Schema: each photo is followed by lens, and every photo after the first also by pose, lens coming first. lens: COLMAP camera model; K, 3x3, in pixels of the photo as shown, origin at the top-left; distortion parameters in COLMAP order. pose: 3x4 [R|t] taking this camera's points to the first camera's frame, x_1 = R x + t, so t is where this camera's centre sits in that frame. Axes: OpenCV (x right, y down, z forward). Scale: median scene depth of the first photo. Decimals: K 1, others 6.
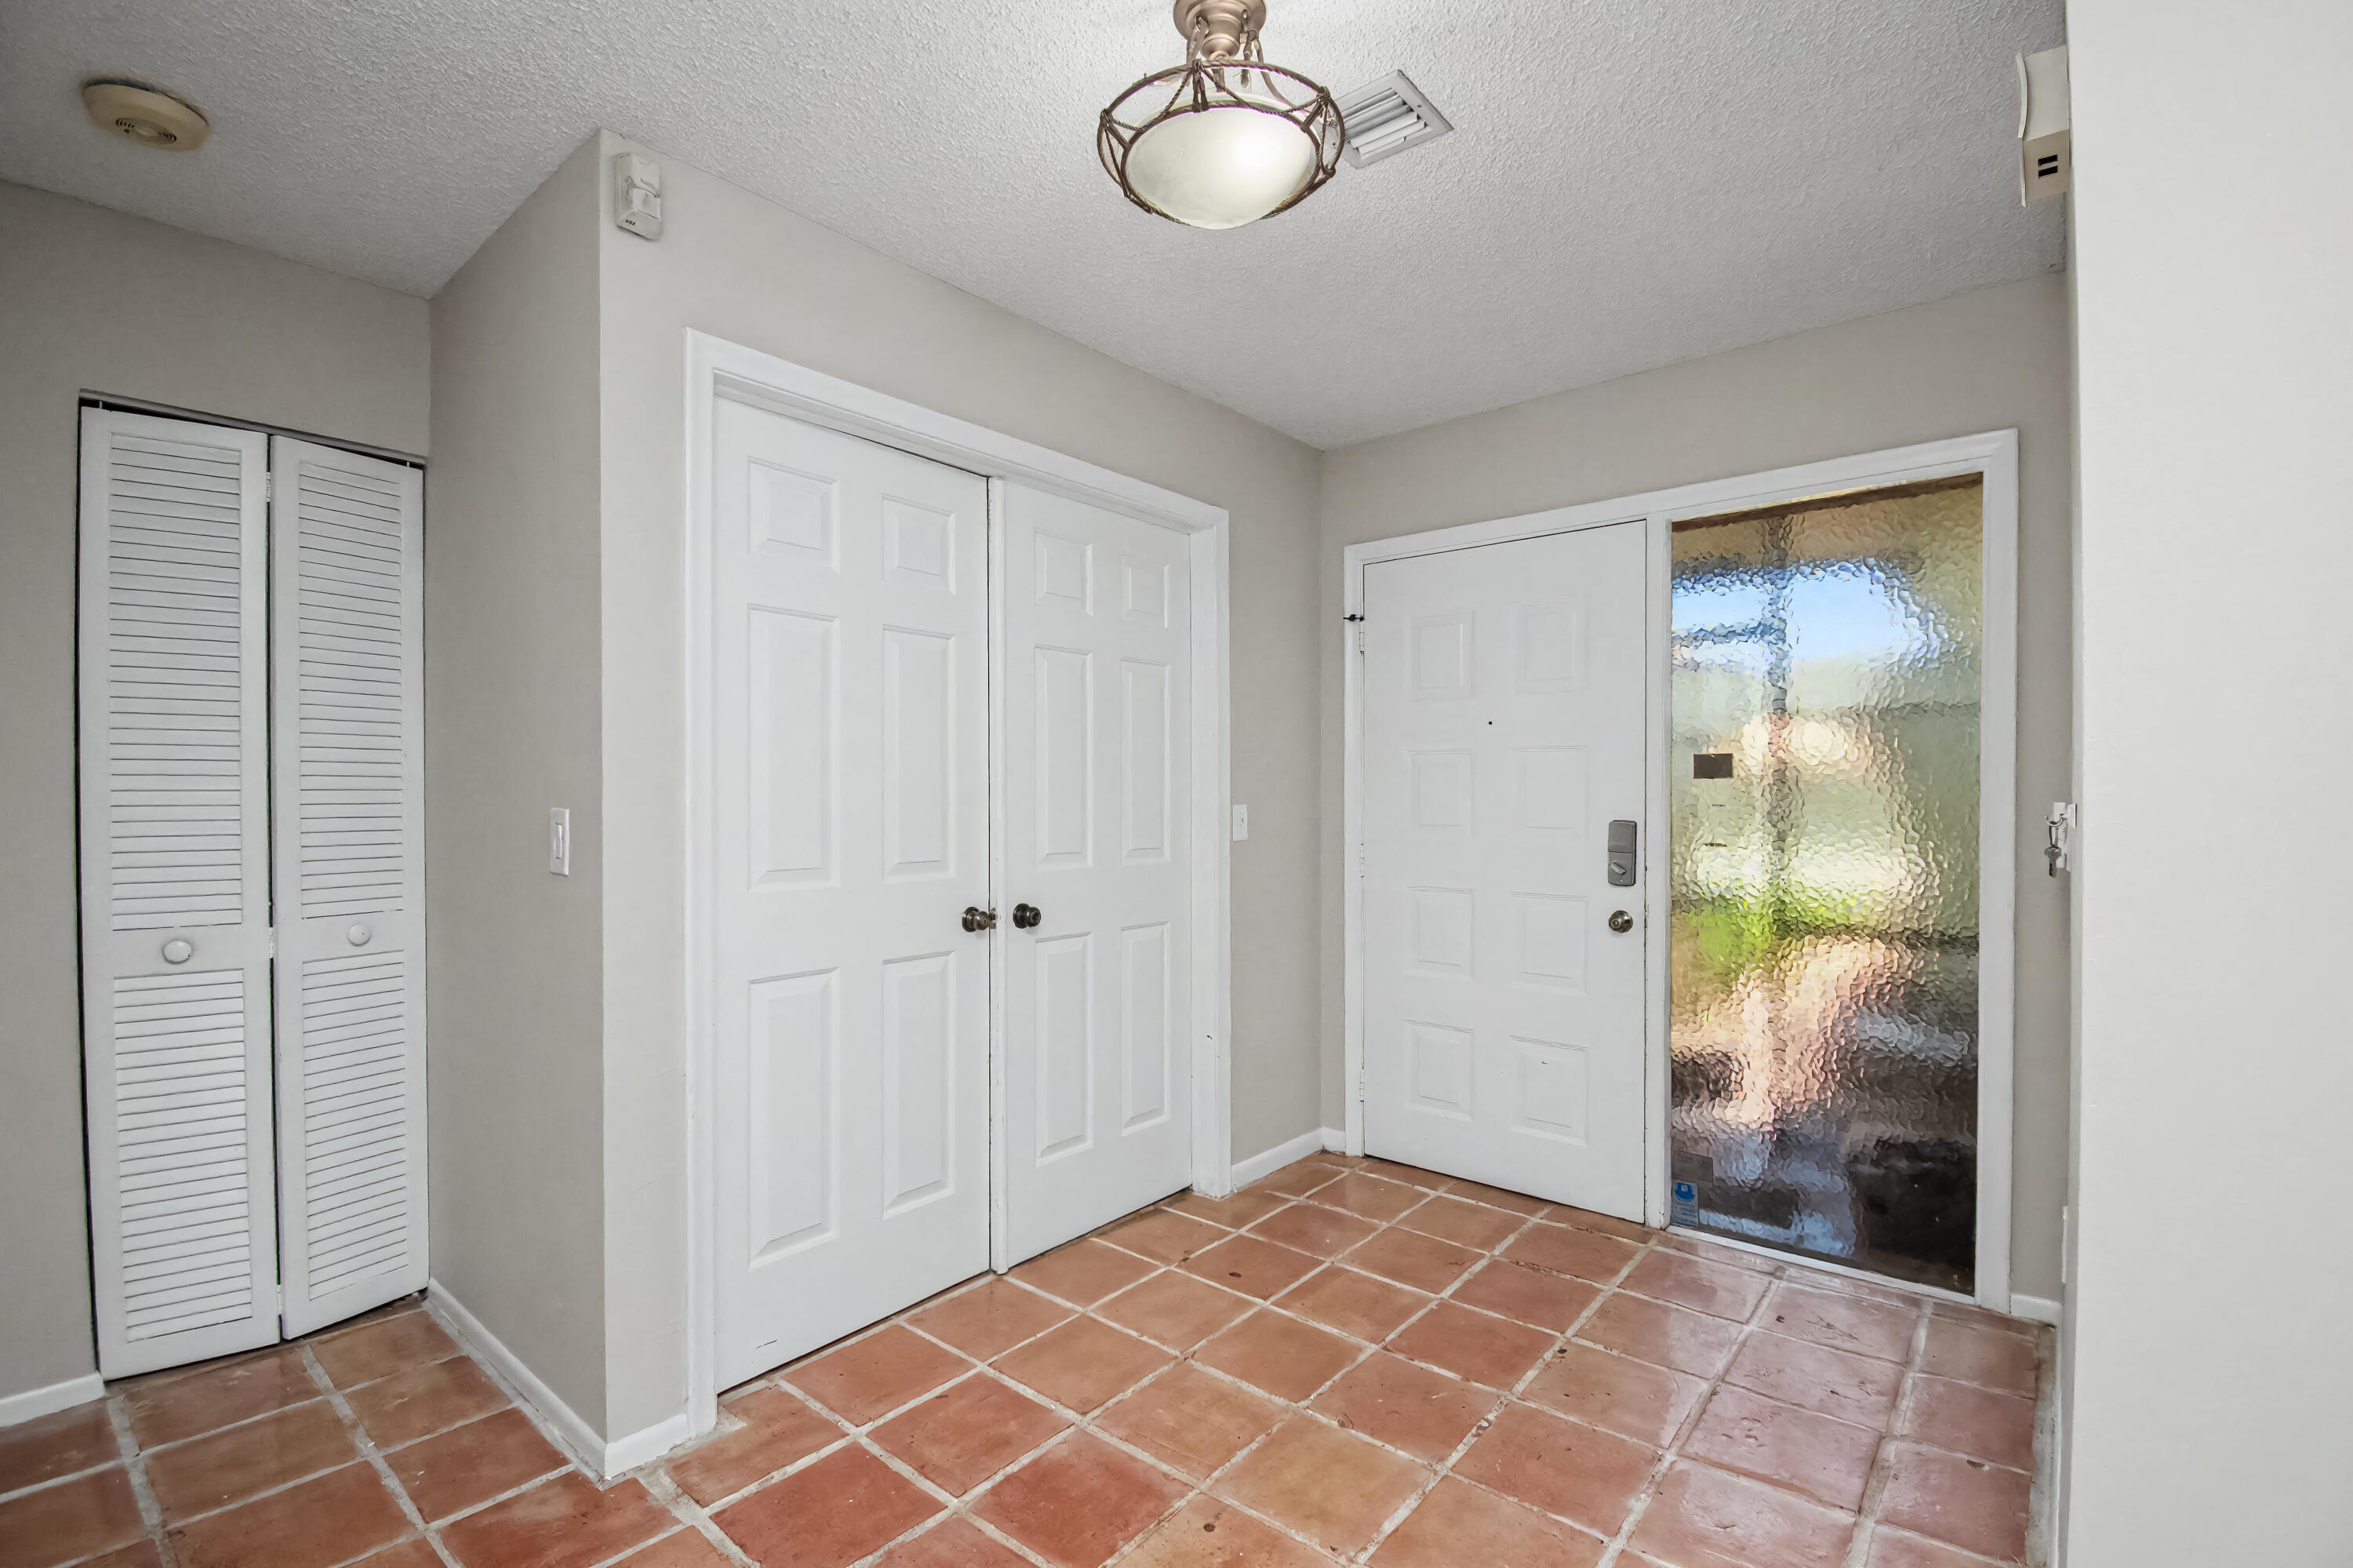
lens RADIAL K [[1044.9, 0, 1188.7], [0, 1044.9, 782.6], [0, 0, 1]] dist [0.018649, -0.025462]
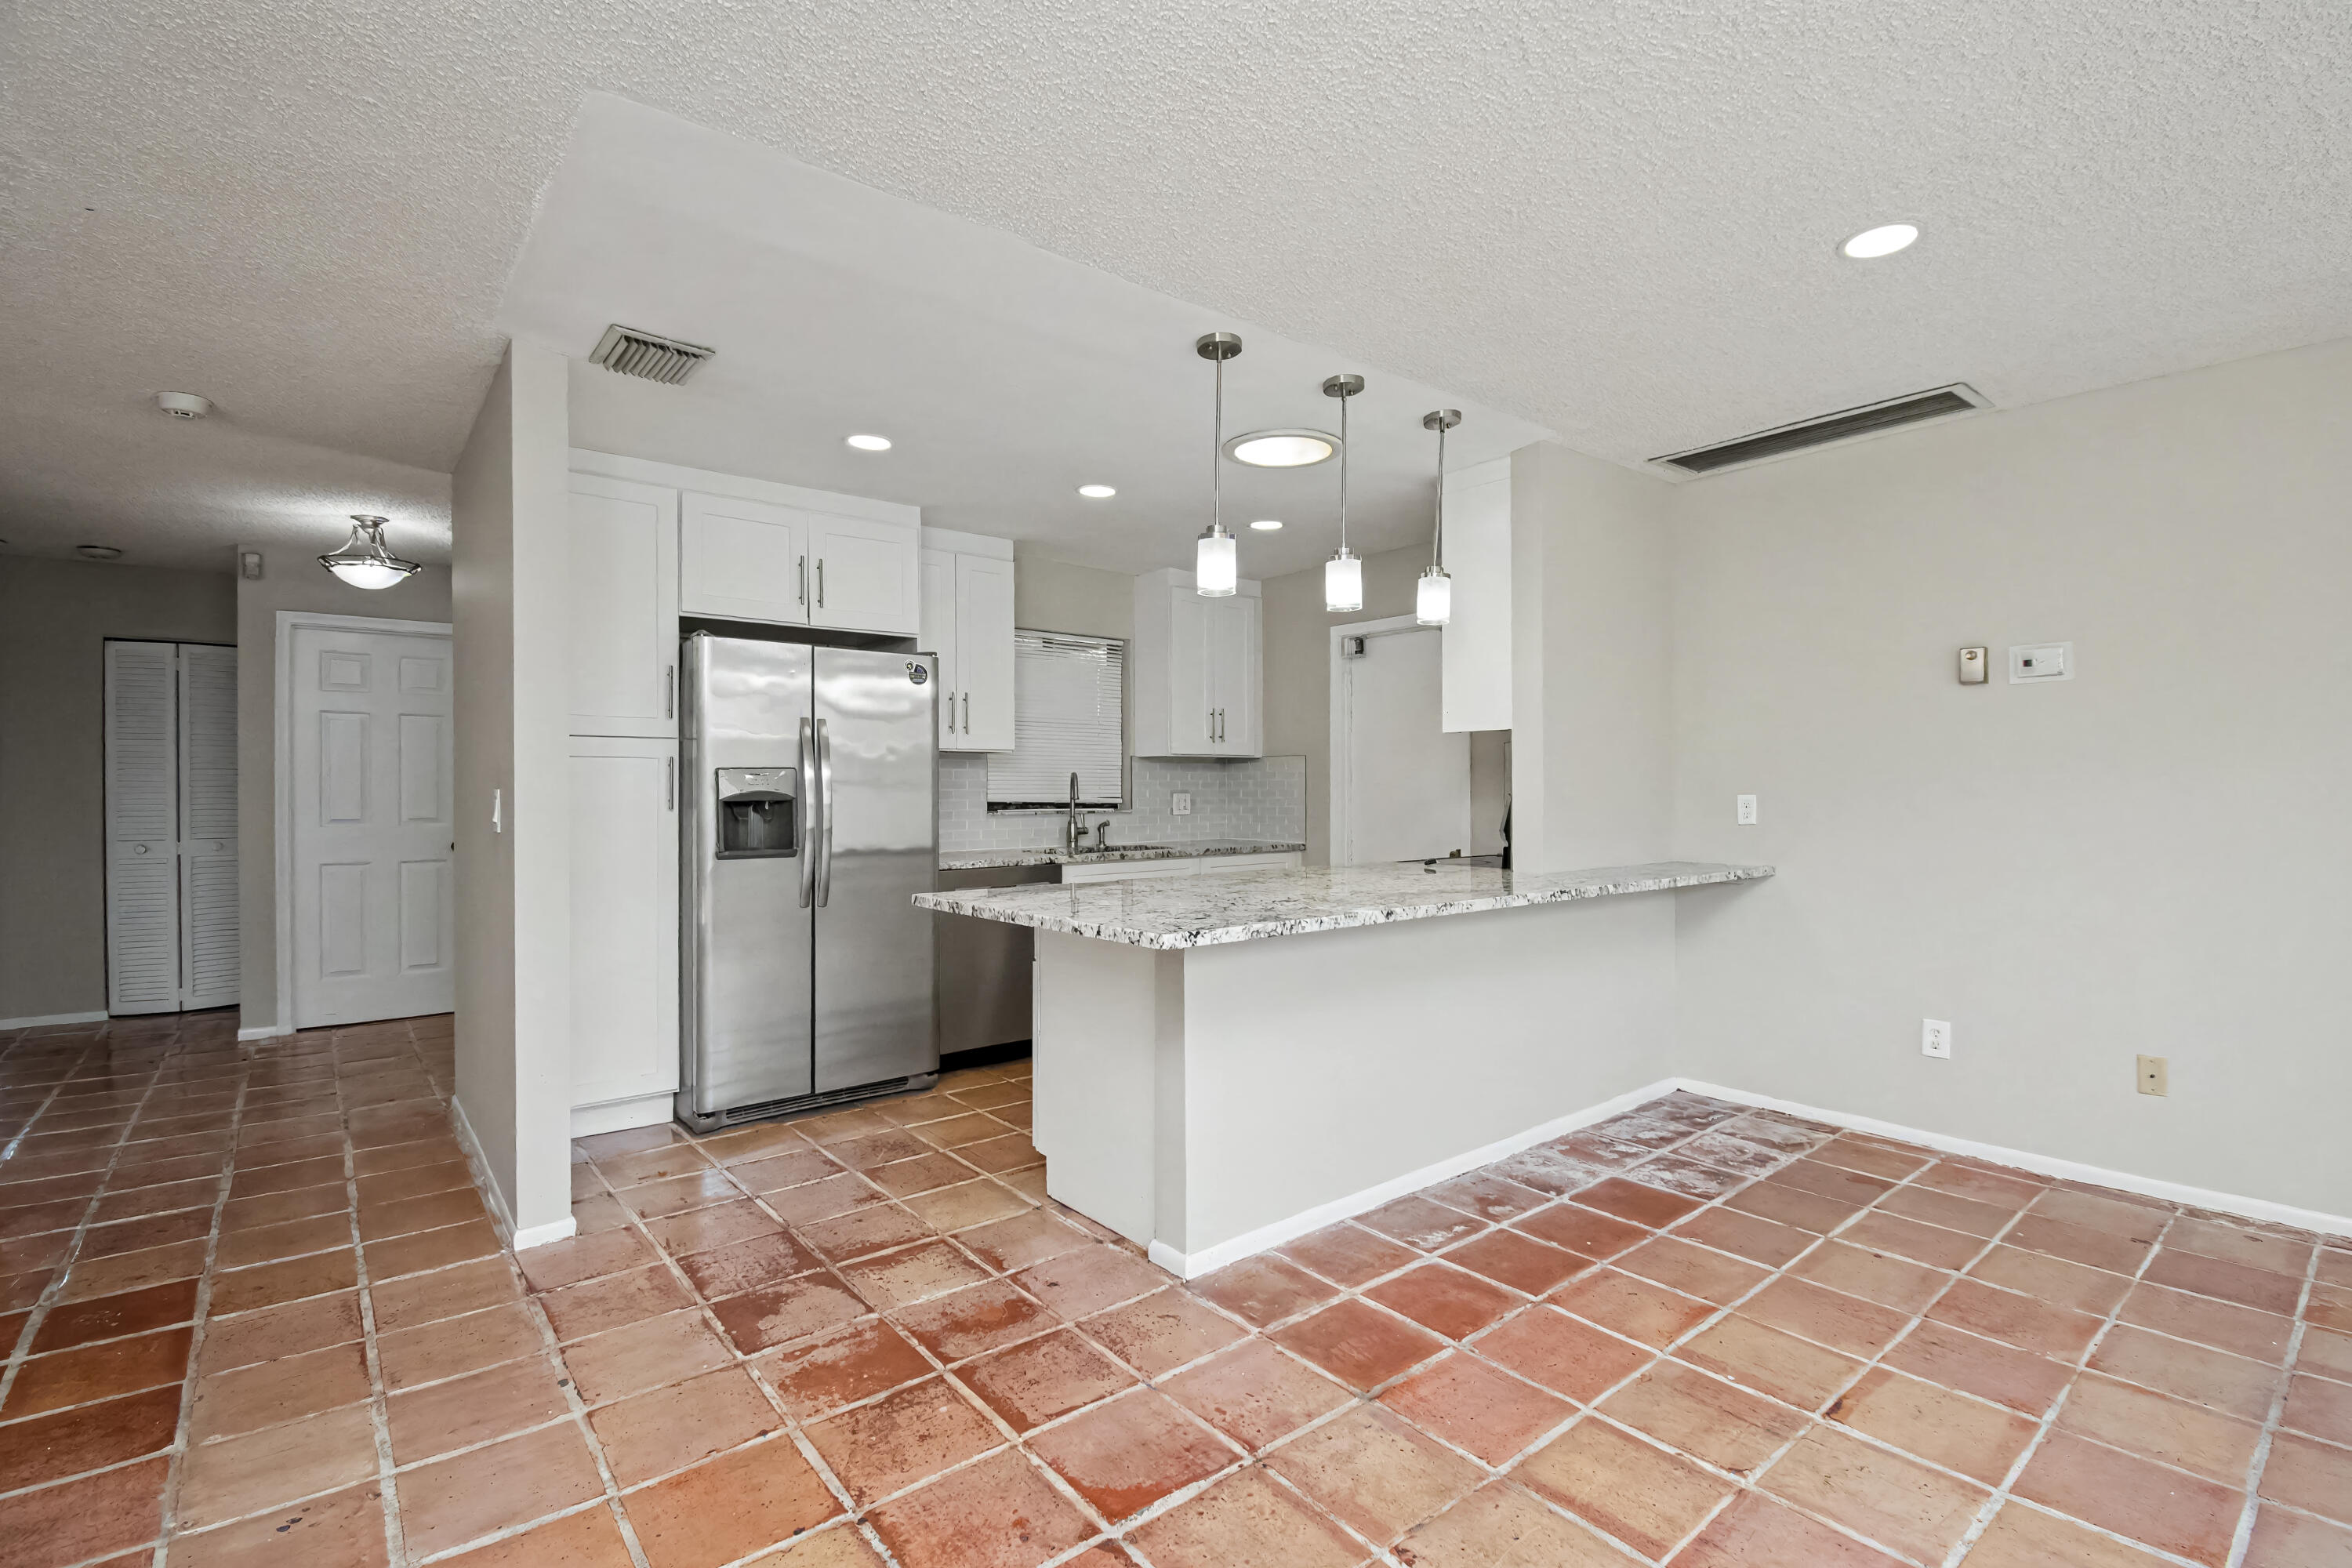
lens RADIAL K [[1061.2, 0, 1187.3], [0, 1061.2, 789.5], [0, 0, 1]] dist [0.015110, -0.025550]
pose [[0.985074, -0.001959, -0.172122, 1.491520], [0.003516, 0.999956, 0.008740, -0.000136], [0.172097, -0.009215, 0.985037, -0.820178]]
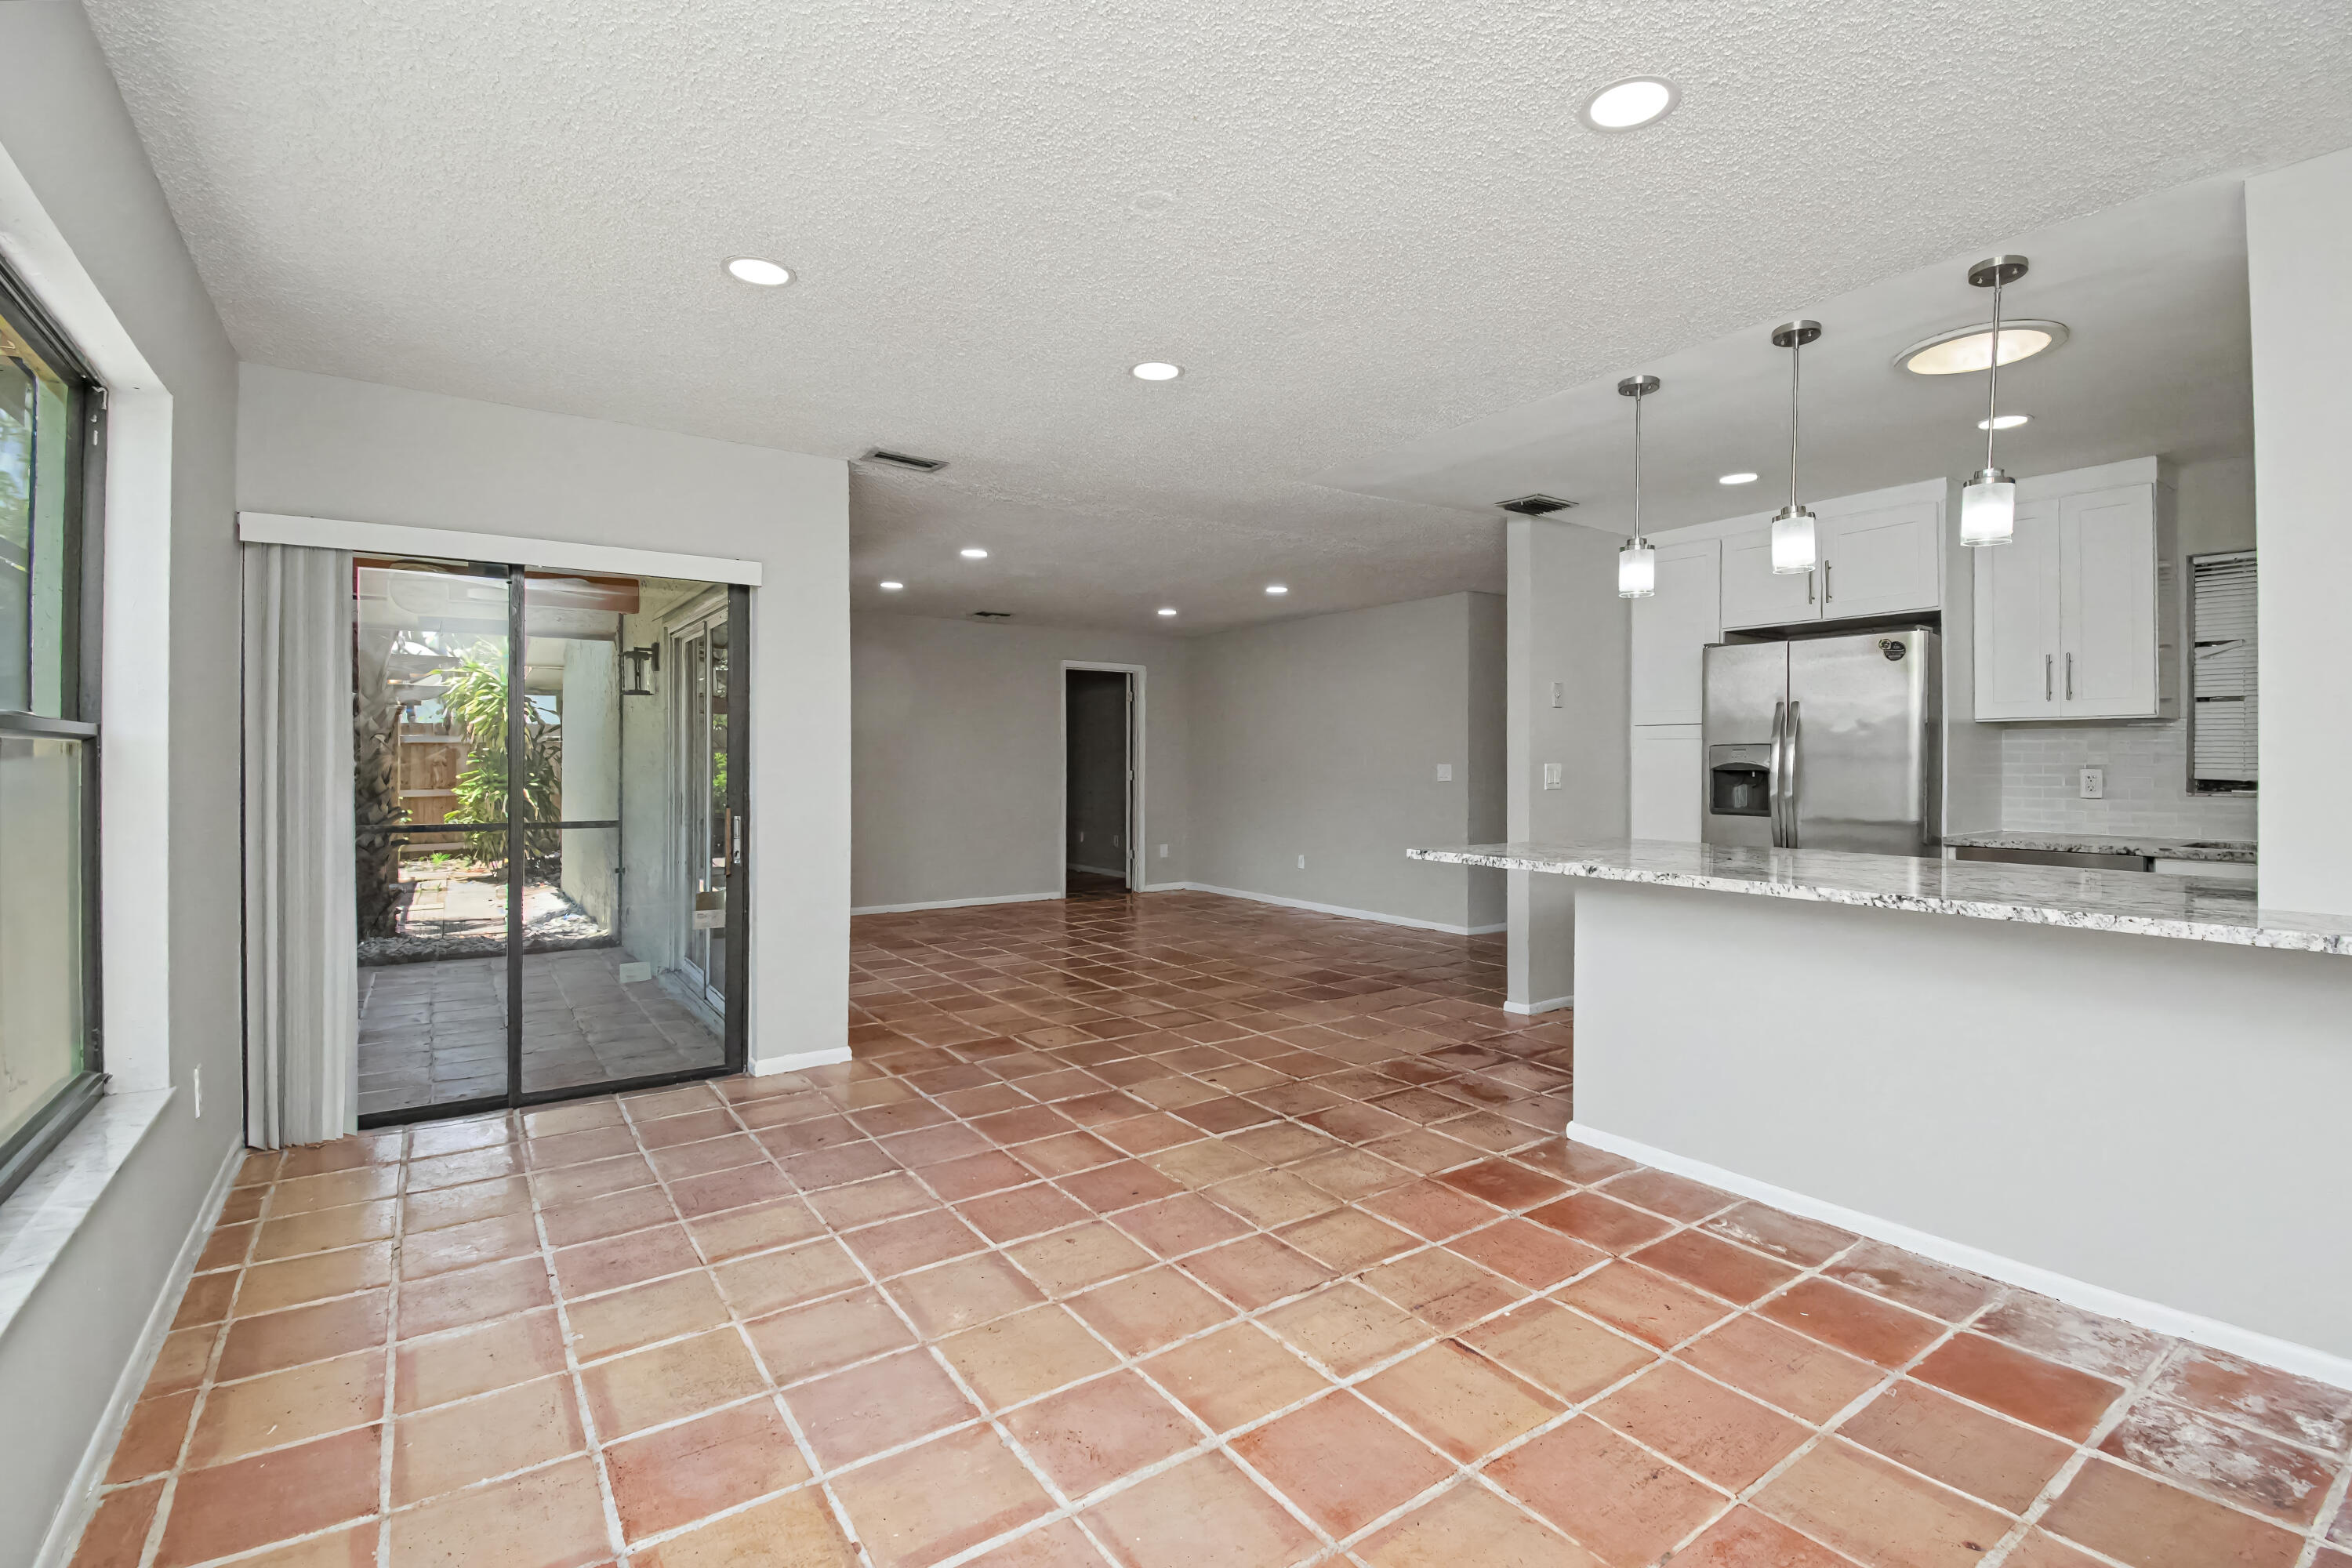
lens RADIAL K [[1061.2, 0, 1187.3], [0, 1061.2, 789.5], [0, 0, 1]] dist [0.015110, -0.025550]
pose [[-0.243760, 0.027094, -0.969457, 2.561703], [0.005566, 0.999632, 0.026537, 0.004062], [0.969820, 0.001073, -0.243821, -0.063199]]
